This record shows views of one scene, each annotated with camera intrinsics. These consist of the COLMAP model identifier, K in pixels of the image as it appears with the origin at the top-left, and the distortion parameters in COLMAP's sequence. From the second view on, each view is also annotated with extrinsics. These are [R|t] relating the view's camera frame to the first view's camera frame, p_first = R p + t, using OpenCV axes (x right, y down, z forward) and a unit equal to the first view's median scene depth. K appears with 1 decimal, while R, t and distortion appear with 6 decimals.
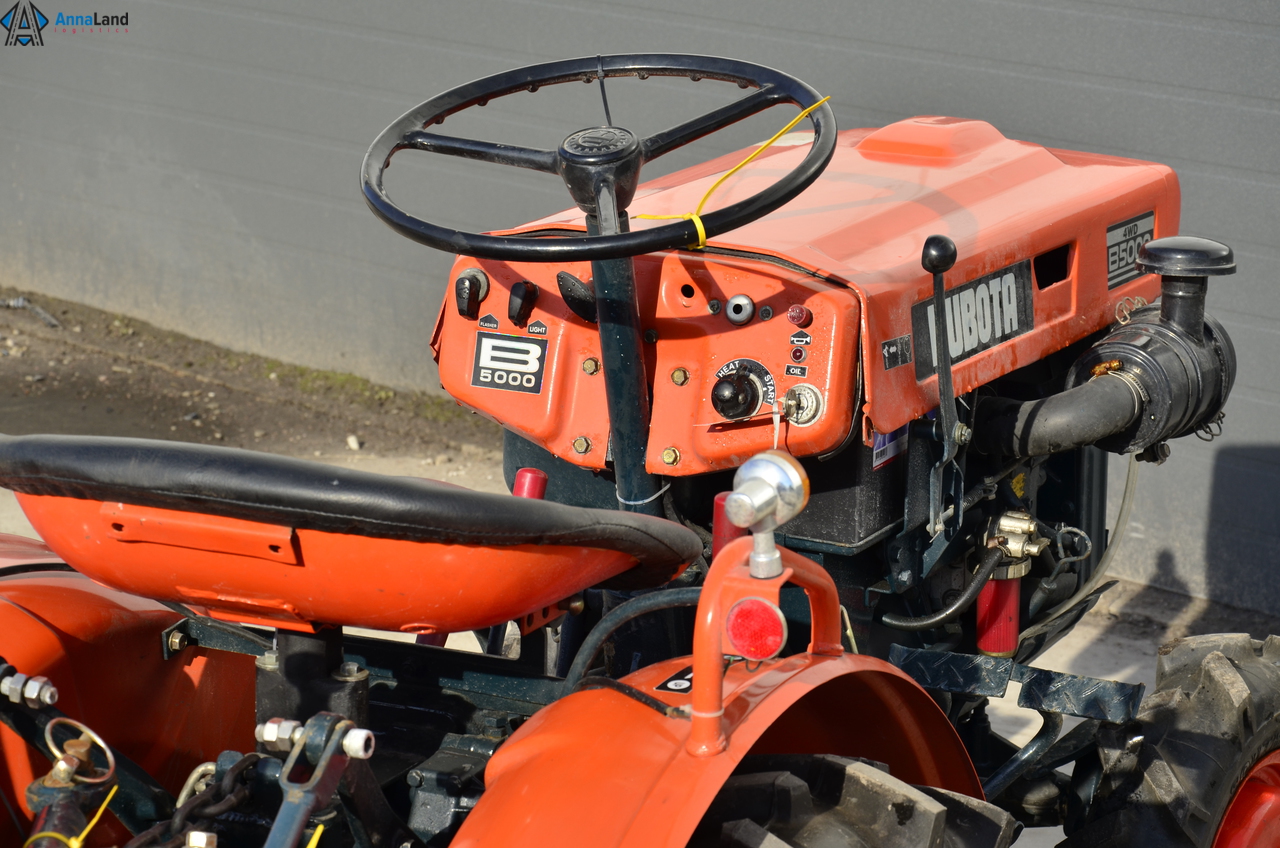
lens RADIAL K [[4013.7, 0, 646.1], [0, 4013.7, 426.9], [0, 0, 1]] dist [-0.016472, 0.000000]
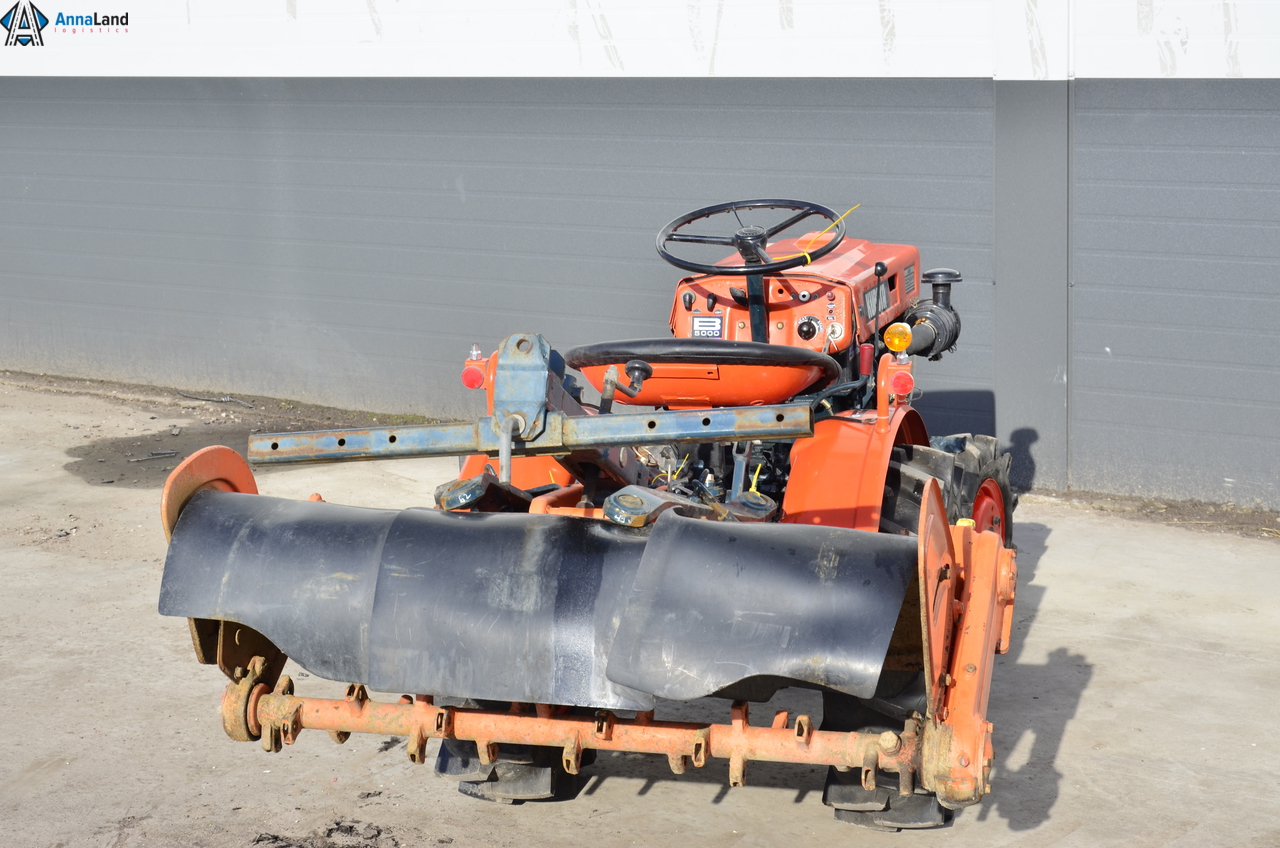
lens RADIAL K [[2294.8, 0, 676.1], [0, 2294.8, 434.0], [0, 0, 1]] dist [-0.009290, 0.000000]
pose [[0.982289, -0.077161, 0.170749, -0.300755], [0.083505, 0.996047, -0.030280, 0.091227], [-0.167737, 0.044002, 0.984849, -0.388204]]
